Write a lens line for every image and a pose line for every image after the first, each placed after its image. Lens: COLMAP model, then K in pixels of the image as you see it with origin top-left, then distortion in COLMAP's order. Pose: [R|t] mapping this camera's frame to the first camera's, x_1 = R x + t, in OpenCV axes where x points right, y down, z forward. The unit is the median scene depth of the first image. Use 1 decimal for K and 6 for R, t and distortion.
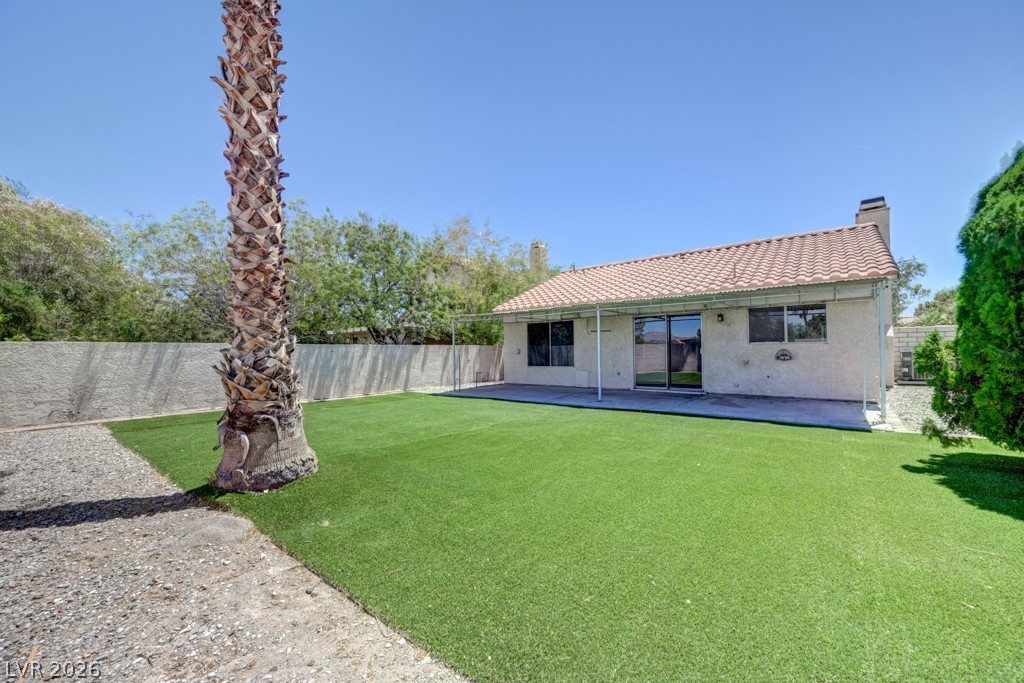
lens RADIAL K [[403.9, 0, 516.3], [0, 403.9, 340.9], [0, 0, 1]] dist [-0.001295, 0.001187]
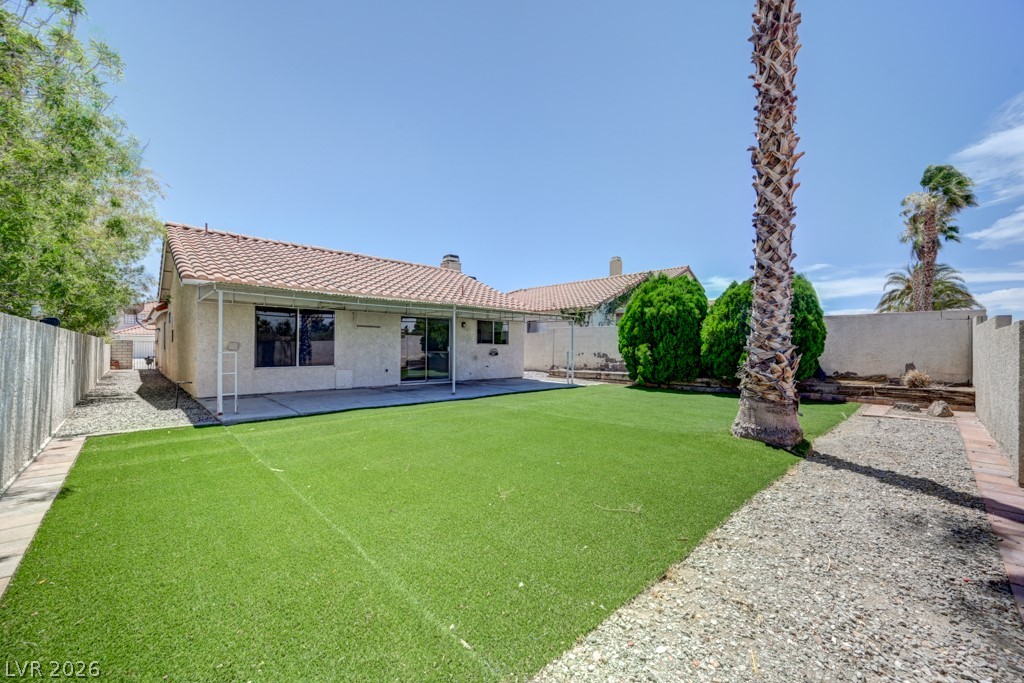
lens RADIAL K [[403.9, 0, 516.9], [0, 403.9, 342.6], [0, 0, 1]] dist [-0.001295, 0.001187]
pose [[0.154481, 0.027834, 0.987604, -0.706055], [-0.033534, 0.999175, -0.022914, 0.024211], [-0.987427, -0.029578, 0.155286, 0.538665]]
